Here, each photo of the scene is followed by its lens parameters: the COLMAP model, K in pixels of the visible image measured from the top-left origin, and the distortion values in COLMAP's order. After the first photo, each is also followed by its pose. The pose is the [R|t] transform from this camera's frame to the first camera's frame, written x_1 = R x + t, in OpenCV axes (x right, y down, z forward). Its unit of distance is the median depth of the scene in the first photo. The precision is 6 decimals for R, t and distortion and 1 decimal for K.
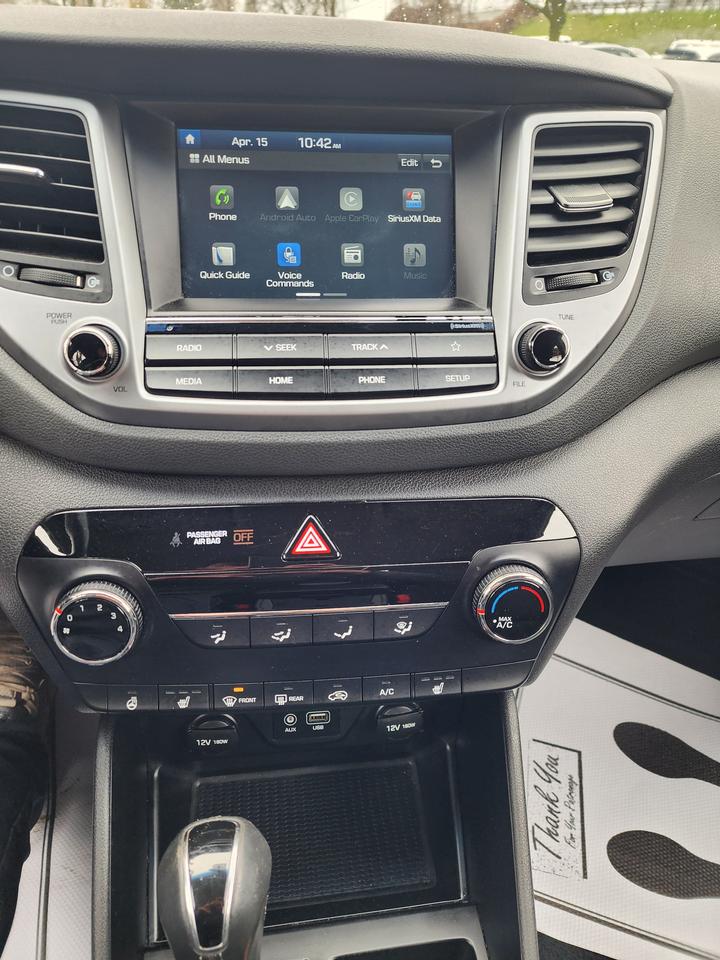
lens RADIAL K [[630.5, 0, 368.1], [0, 630.5, 481.8], [0, 0, 1]] dist [0.013138, -0.017730]
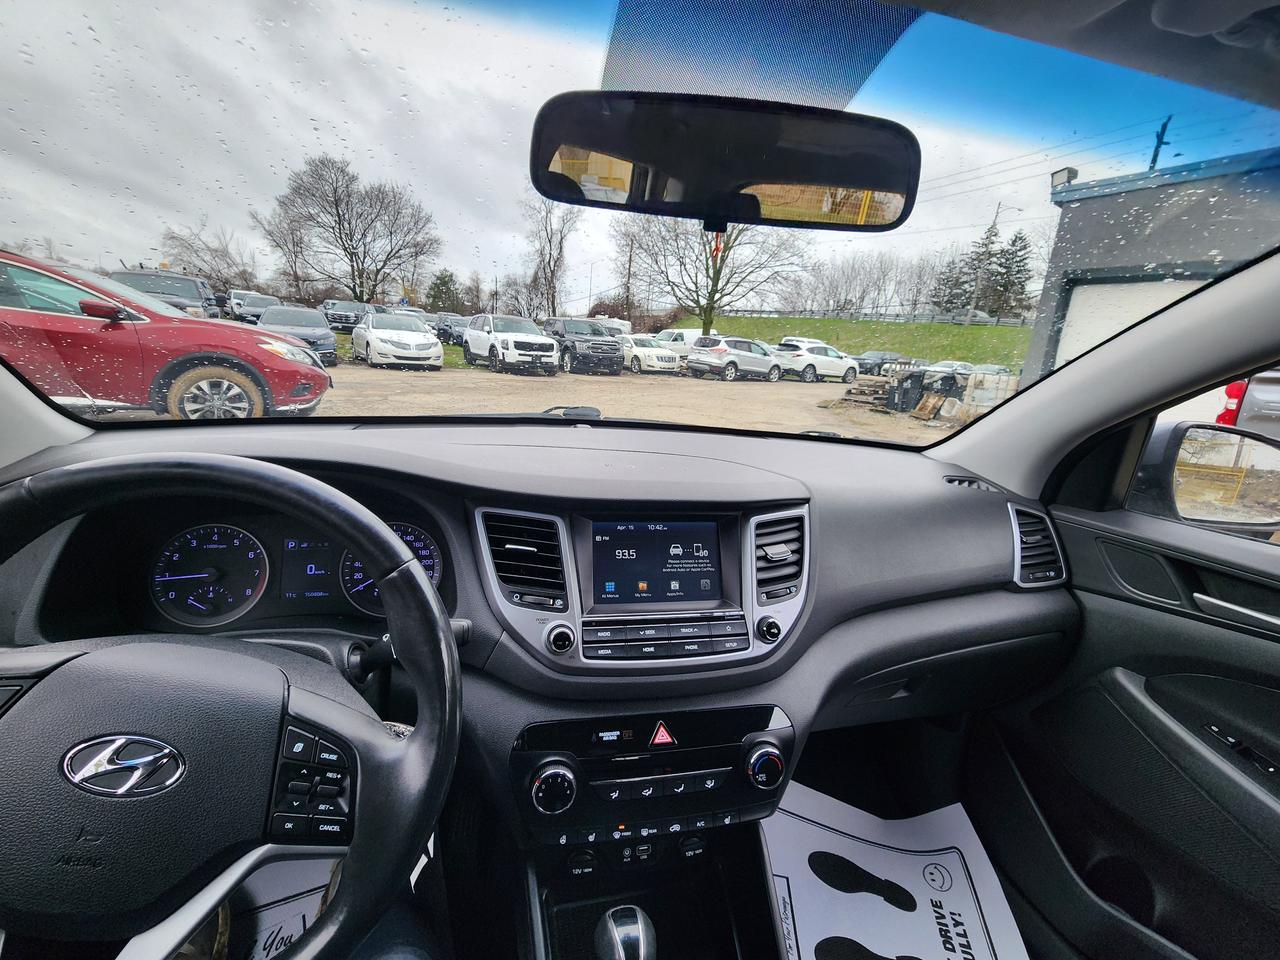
lens RADIAL K [[517.0, 0, 644.3], [0, 517.0, 473.7], [0, 0, 1]] dist [-0.025486, 0.000276]
pose [[0.990147, 0.028181, 0.137170, -0.368523], [0.017150, 0.947765, -0.318508, -0.158277], [-0.138981, 0.317722, 0.937943, -0.682895]]
